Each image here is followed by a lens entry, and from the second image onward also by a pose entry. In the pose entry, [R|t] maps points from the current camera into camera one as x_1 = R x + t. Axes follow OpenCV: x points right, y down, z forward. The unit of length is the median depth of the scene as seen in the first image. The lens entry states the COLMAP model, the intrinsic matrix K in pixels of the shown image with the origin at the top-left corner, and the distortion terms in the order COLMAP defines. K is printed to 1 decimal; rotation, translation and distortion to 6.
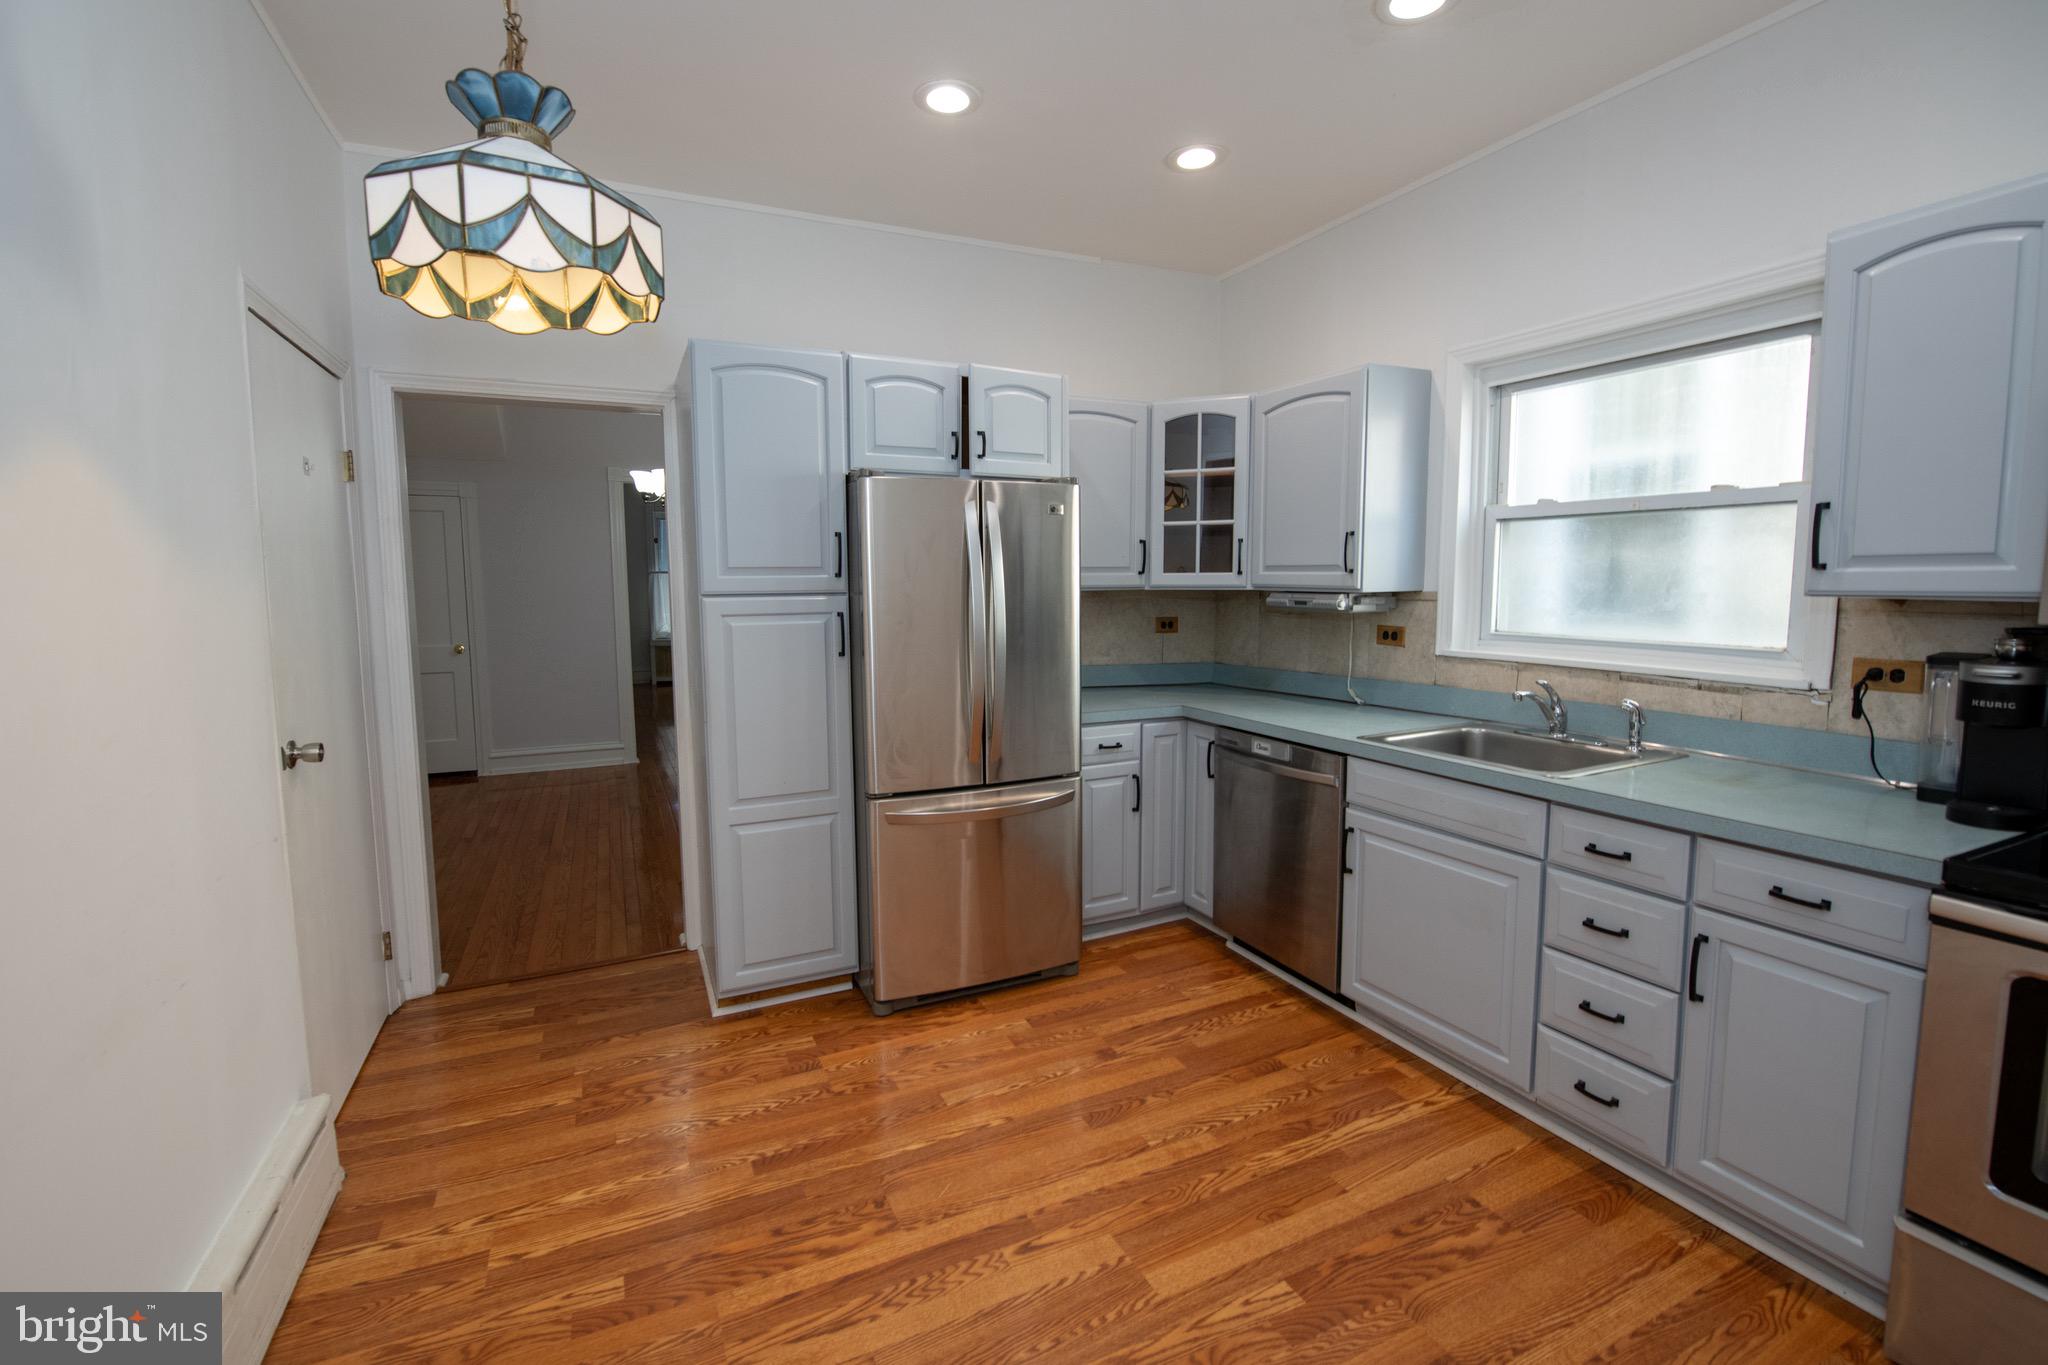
lens RADIAL K [[865.4, 0, 990.7], [0, 865.4, 659.5], [0, 0, 1]] dist [-0.013989, -0.004247]
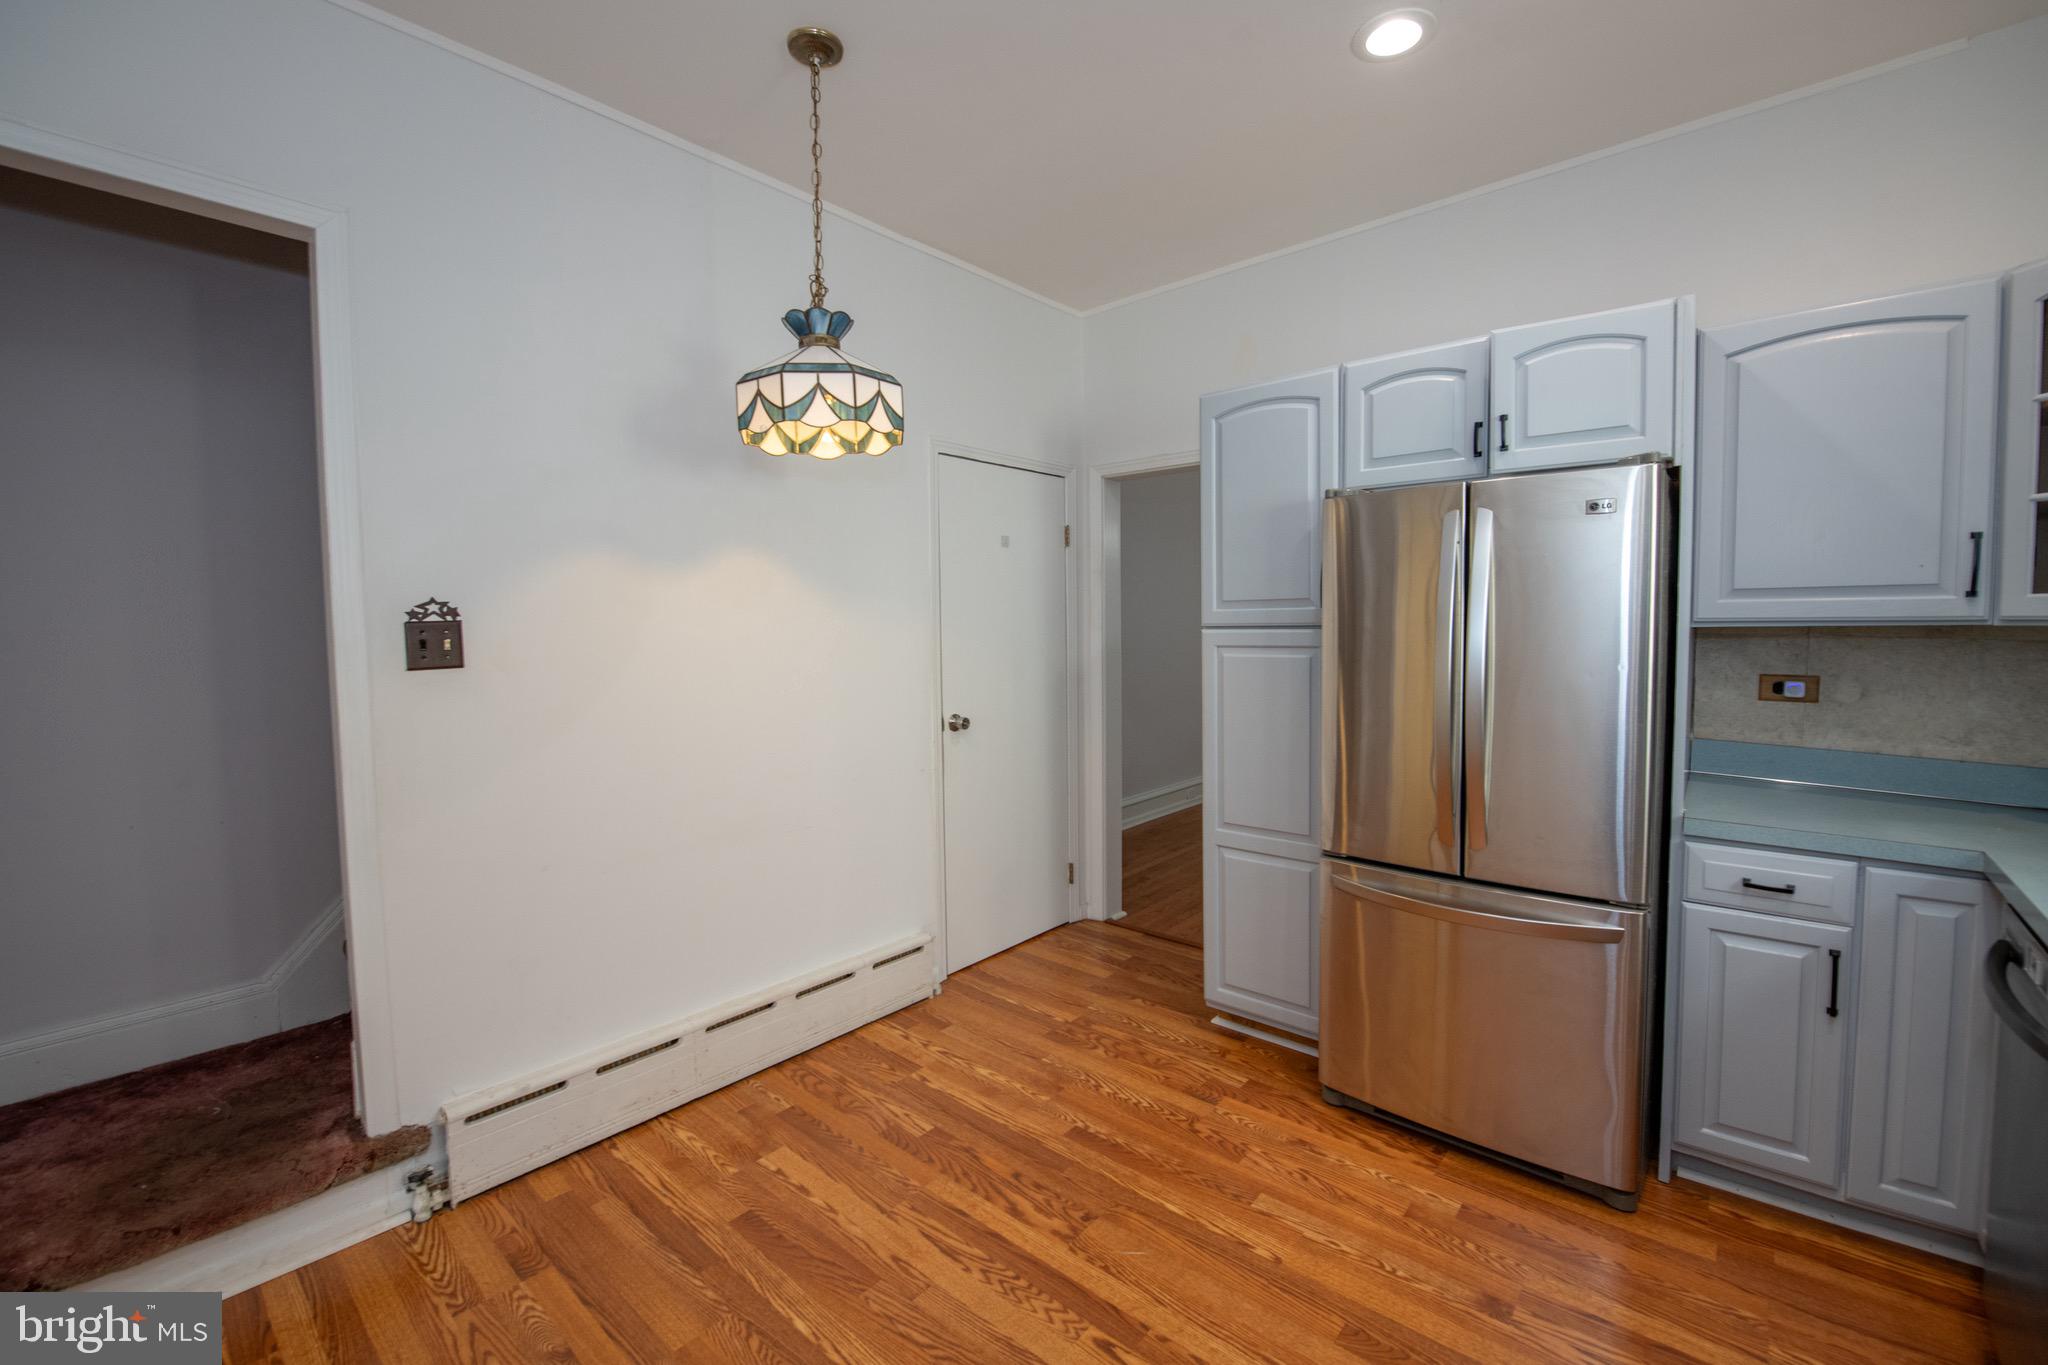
lens RADIAL K [[838.0, 0, 1025.1], [0, 838.0, 666.2], [0, 0, 1]] dist [-0.018700, -0.000236]
pose [[0.420789, 0.050421, -0.905756, 0.600942], [-0.075320, 0.996949, 0.020506, -0.033779], [0.904026, 0.059593, 0.423302, 0.401825]]
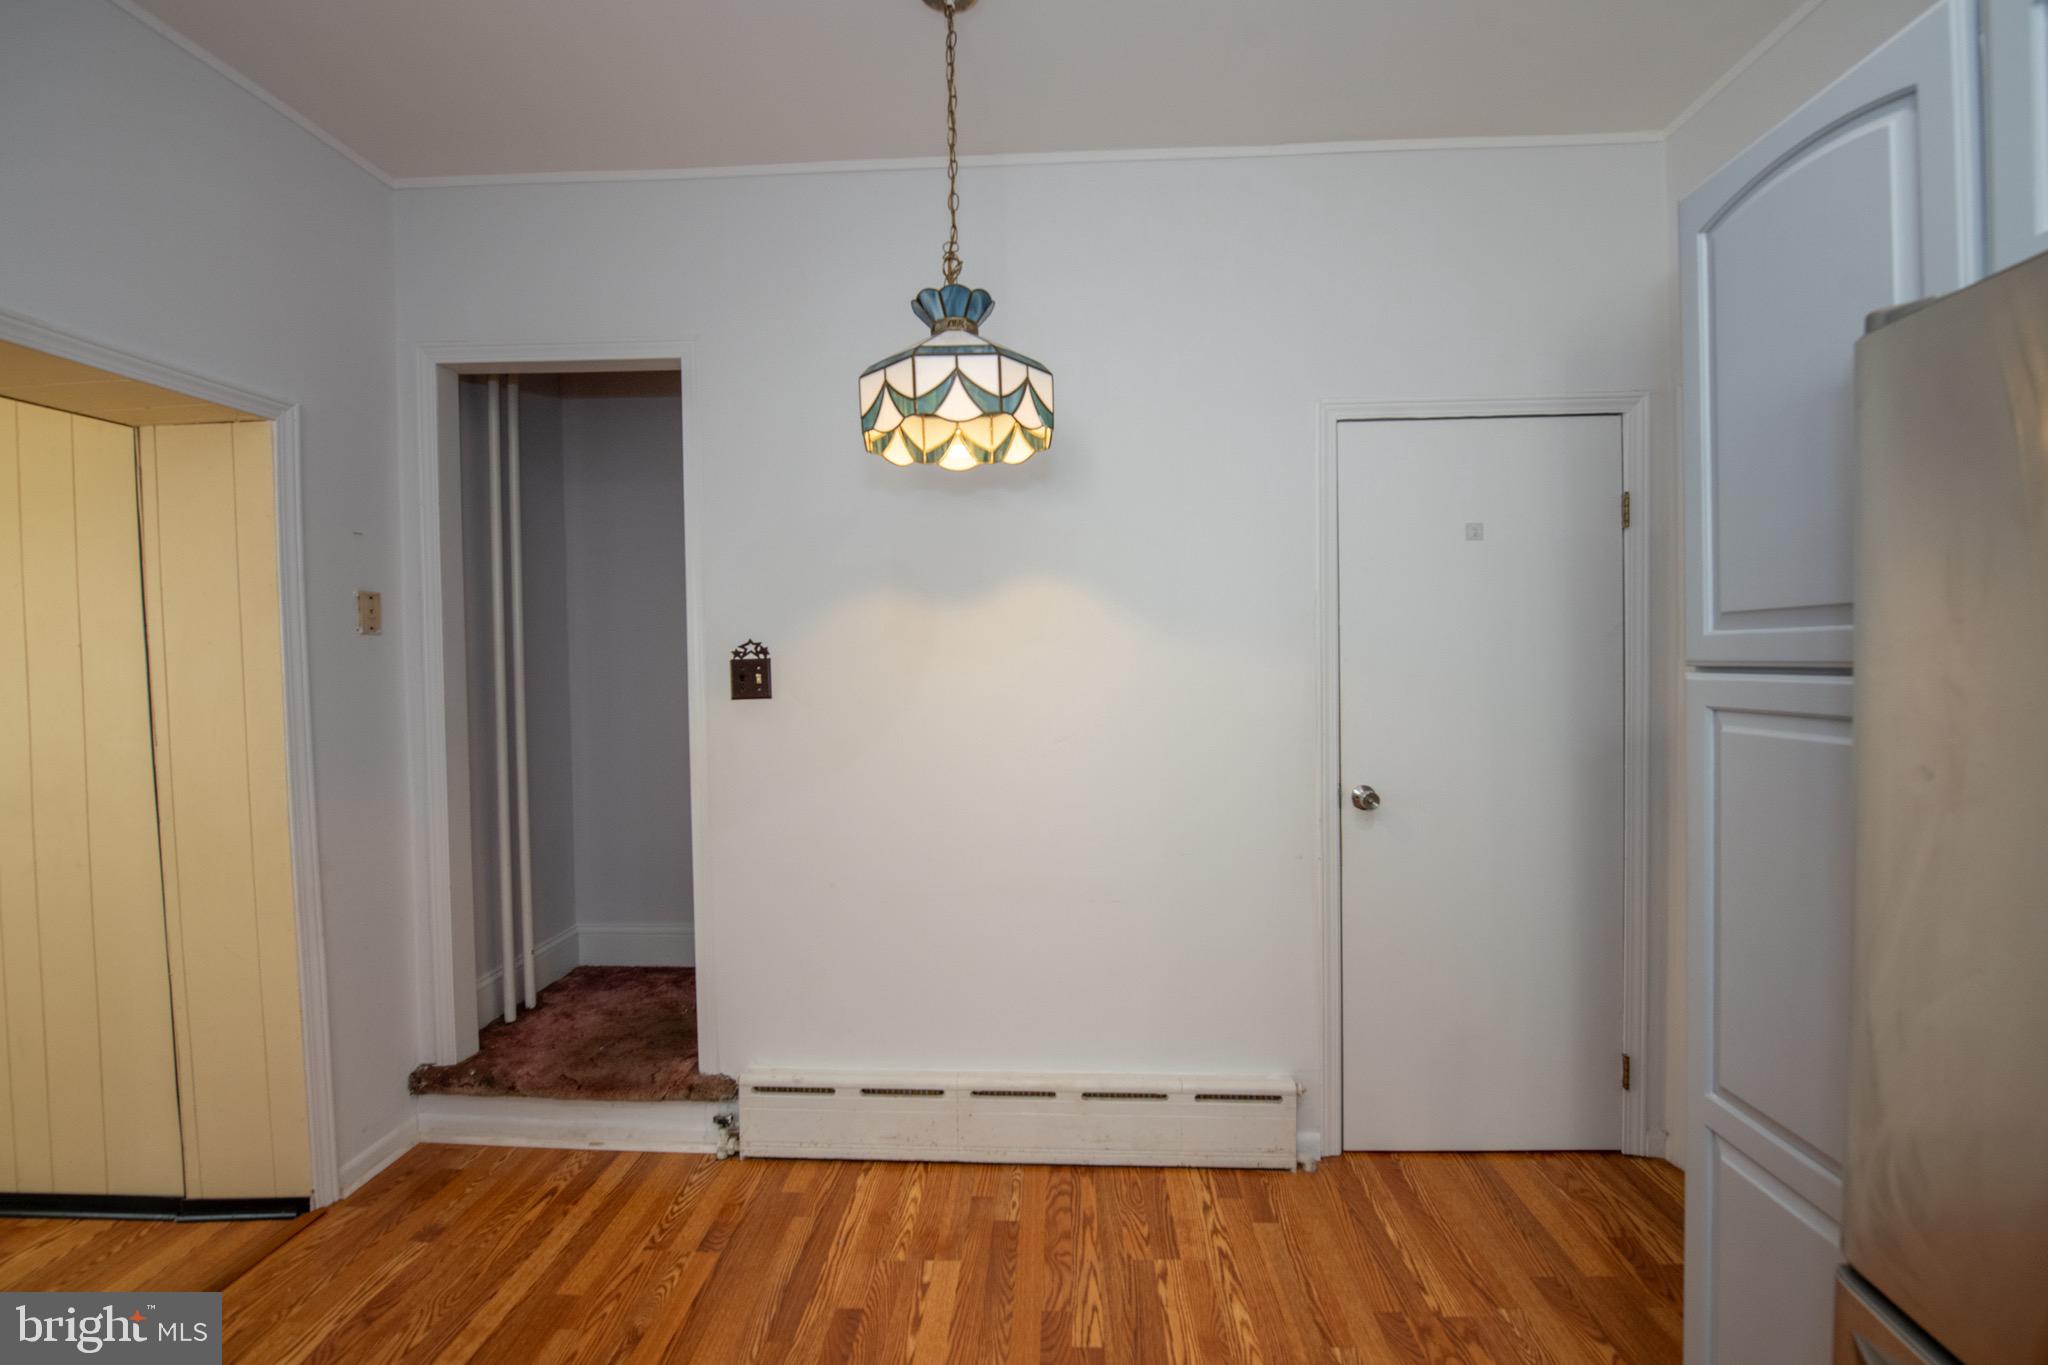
lens RADIAL K [[852.0, 0, 1040.7], [0, 852.0, 677.0], [0, 0, 1]] dist [-0.002506, -0.011117]
pose [[-0.444045, 0.032727, -0.895407, 0.347281], [-0.063466, 0.995674, 0.067866, -0.088371], [0.893754, 0.086963, -0.440047, 0.992928]]
